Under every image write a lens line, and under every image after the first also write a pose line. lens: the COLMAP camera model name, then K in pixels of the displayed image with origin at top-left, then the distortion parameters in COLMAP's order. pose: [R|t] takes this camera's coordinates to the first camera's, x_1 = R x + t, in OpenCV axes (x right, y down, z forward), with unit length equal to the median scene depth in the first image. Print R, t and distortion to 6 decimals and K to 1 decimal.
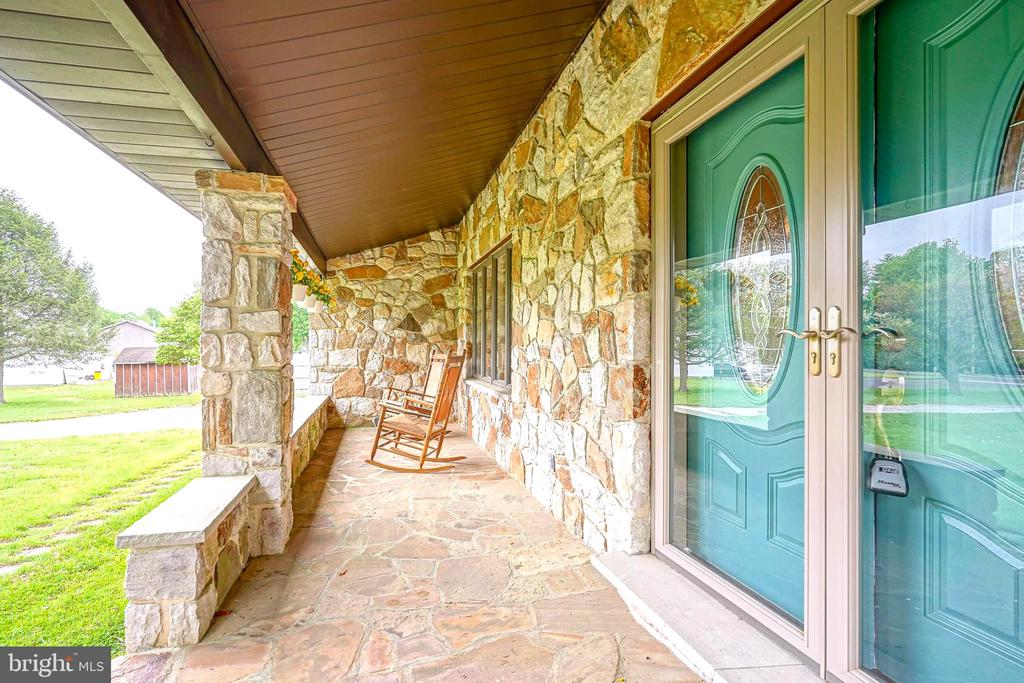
lens RADIAL K [[500.2, 0, 519.9], [0, 500.2, 349.5], [0, 0, 1]] dist [-0.009466, 0.000817]
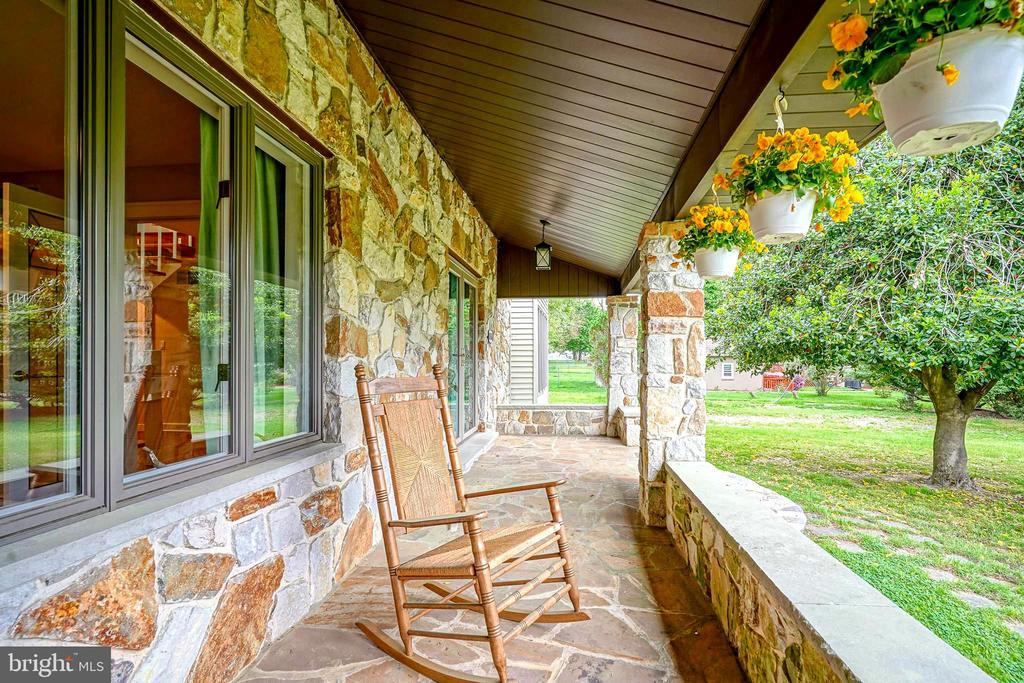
lens RADIAL K [[500.2, 0, 519.9], [0, 500.2, 349.5], [0, 0, 1]] dist [-0.009466, 0.000817]
pose [[-0.923532, 0.008823, 0.383420, -0.585696], [0.006438, 0.999951, -0.007502, -0.016298], [-0.383467, -0.004460, -0.923544, 1.986441]]
